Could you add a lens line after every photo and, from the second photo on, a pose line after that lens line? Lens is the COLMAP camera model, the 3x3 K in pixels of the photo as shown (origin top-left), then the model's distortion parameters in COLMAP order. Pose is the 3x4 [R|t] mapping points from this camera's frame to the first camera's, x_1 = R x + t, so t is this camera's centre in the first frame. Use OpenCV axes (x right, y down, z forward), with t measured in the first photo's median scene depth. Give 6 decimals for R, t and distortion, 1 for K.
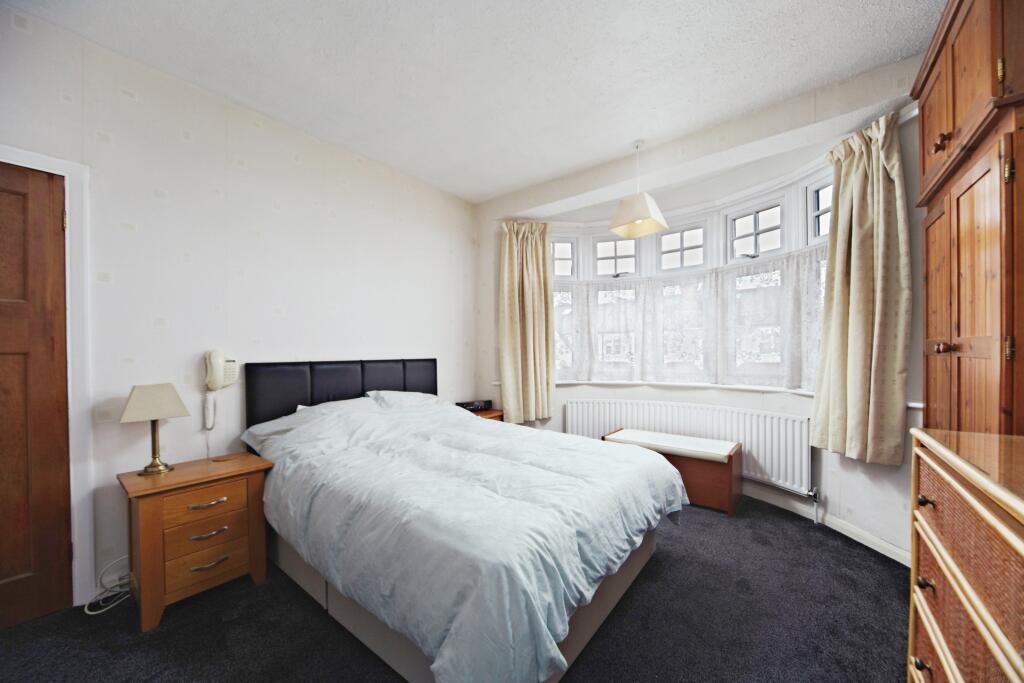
lens RADIAL K [[368.8, 0, 515.7], [0, 368.8, 351.1], [0, 0, 1]] dist [0.000443, 0.000079]
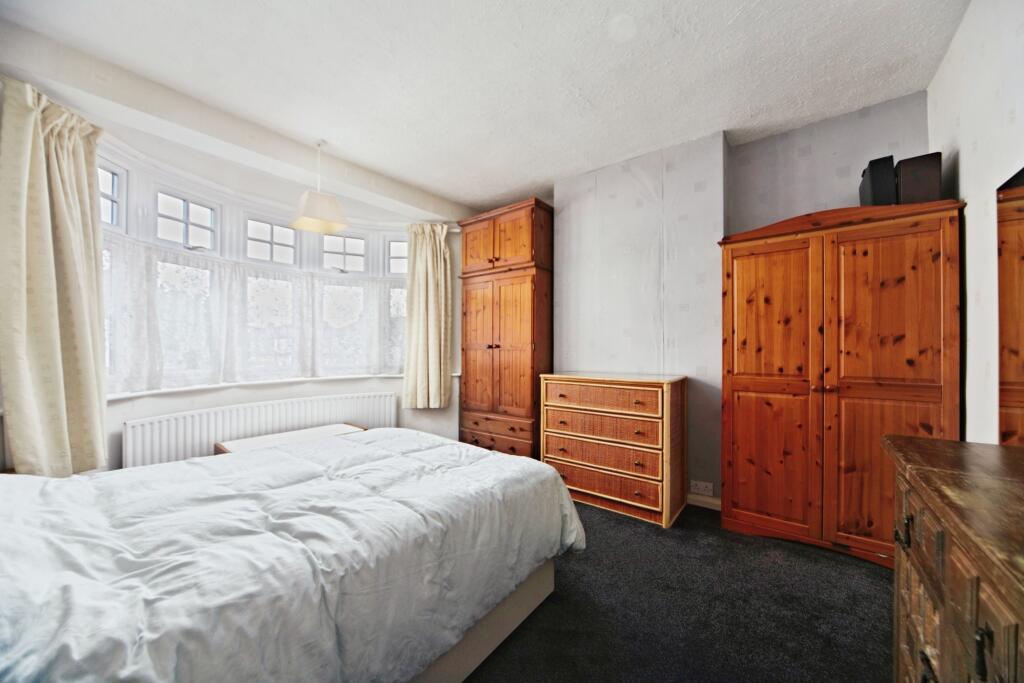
lens RADIAL K [[374.9, 0, 514.3], [0, 374.9, 346.1], [0, 0, 1]] dist [-0.000659, -0.000131]
pose [[0.017278, 0.012782, 0.999769, -0.592619], [0.000418, 0.999918, -0.012791, 0.010235], [-0.999851, 0.000639, 0.017271, 0.392254]]
